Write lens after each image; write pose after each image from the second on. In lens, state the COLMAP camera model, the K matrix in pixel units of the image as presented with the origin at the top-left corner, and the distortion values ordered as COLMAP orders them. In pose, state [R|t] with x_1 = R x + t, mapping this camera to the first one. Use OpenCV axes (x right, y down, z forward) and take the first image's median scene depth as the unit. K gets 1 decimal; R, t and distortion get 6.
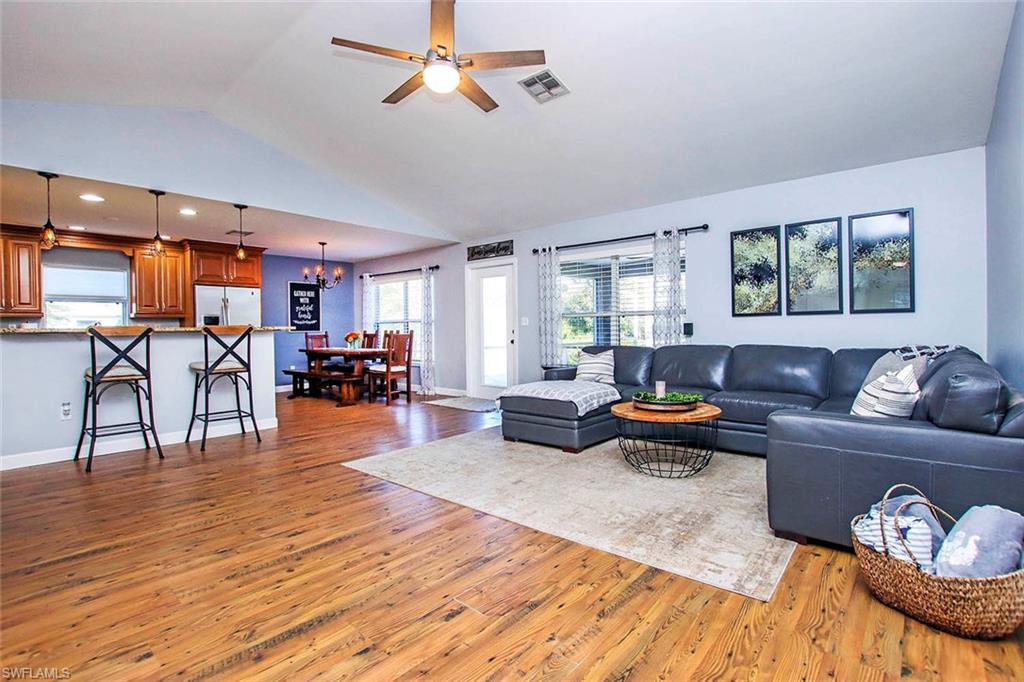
lens RADIAL K [[476.8, 0, 509.6], [0, 476.8, 333.8], [0, 0, 1]] dist [-0.029489, 0.004073]
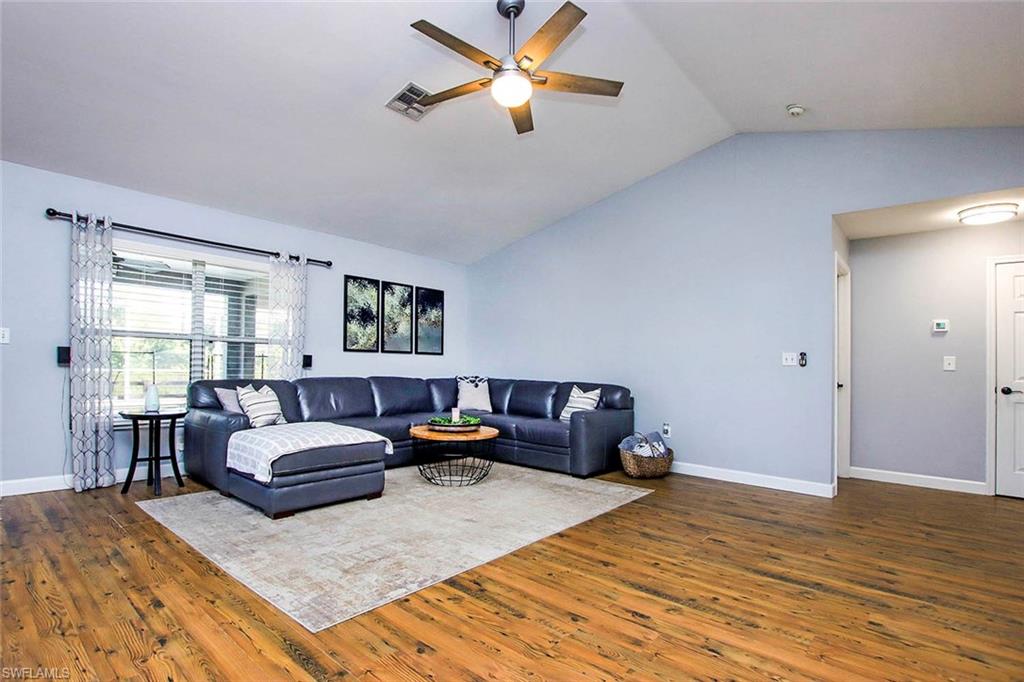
lens RADIAL K [[483.3, 0, 512.0], [0, 483.3, 341.0], [0, 0, 1]] dist [-0.027514, 0.000682]
pose [[0.006222, 0.064752, 0.997882, -0.972607], [-0.014854, 0.997797, -0.064654, 0.009955], [-0.999870, -0.014421, 0.007170, 0.910818]]
